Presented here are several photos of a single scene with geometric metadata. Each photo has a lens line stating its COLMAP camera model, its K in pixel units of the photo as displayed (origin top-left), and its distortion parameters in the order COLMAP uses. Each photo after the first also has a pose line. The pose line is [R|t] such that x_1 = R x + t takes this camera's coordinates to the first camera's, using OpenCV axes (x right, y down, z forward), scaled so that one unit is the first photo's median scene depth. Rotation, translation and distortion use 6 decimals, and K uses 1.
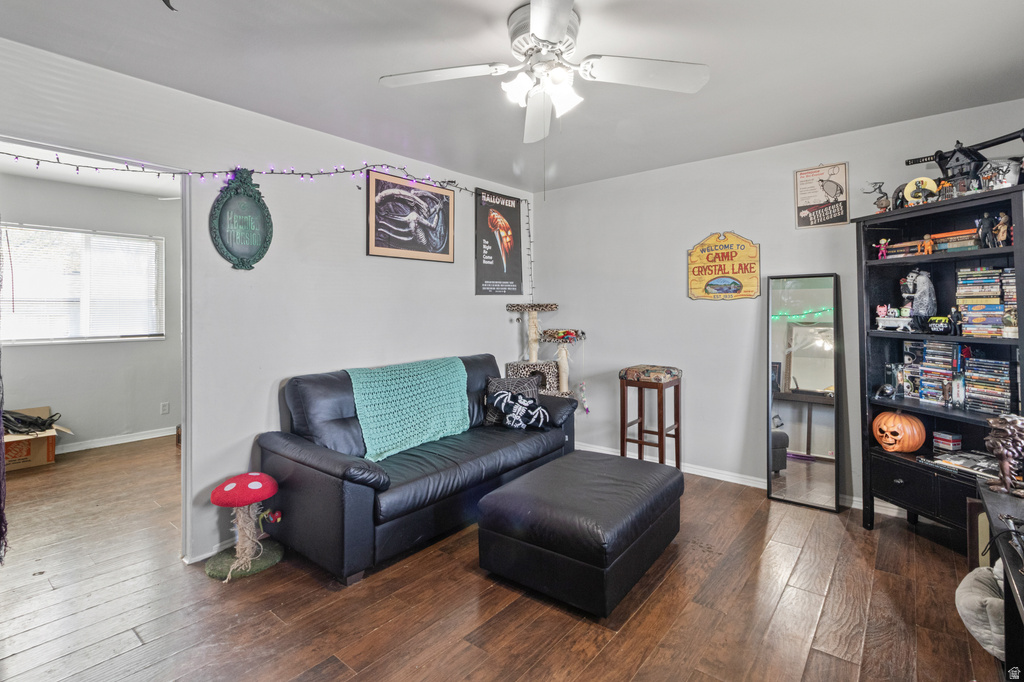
lens RADIAL K [[489.2, 0, 516.2], [0, 489.2, 309.8], [0, 0, 1]] dist [0.003403, -0.000080]
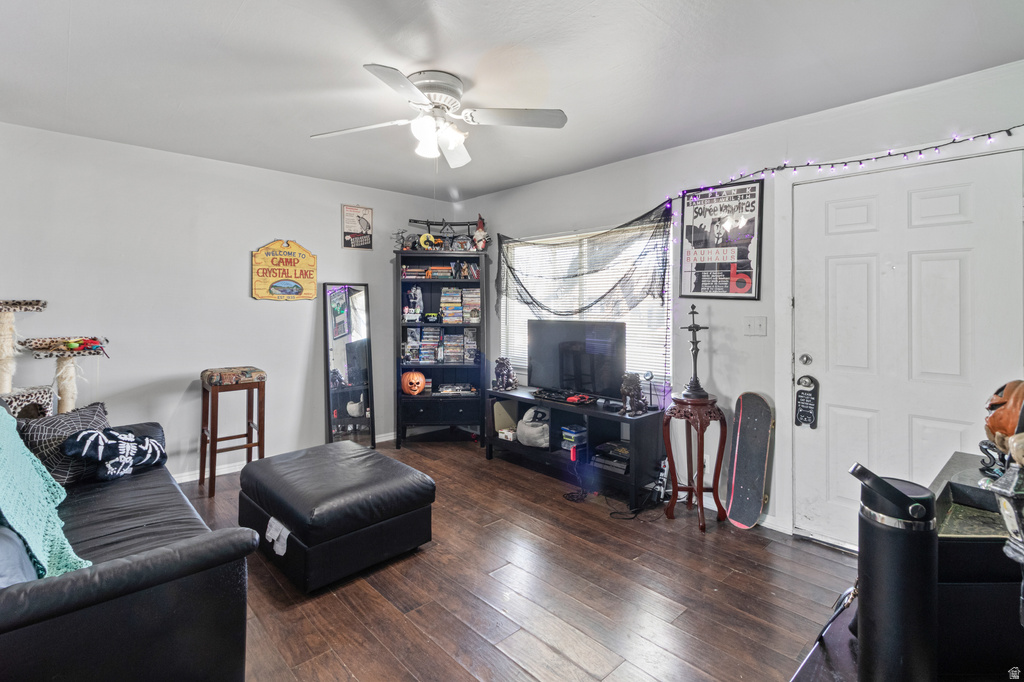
lens RADIAL K [[489.2, 0, 513.3], [0, 489.2, 308.6], [0, 0, 1]] dist [0.003403, -0.000080]
pose [[0.134959, -0.000097, 0.990851, -0.788218], [-0.001477, 0.999999, 0.000299, -0.003510], [-0.990850, -0.001504, 0.134959, 0.423078]]
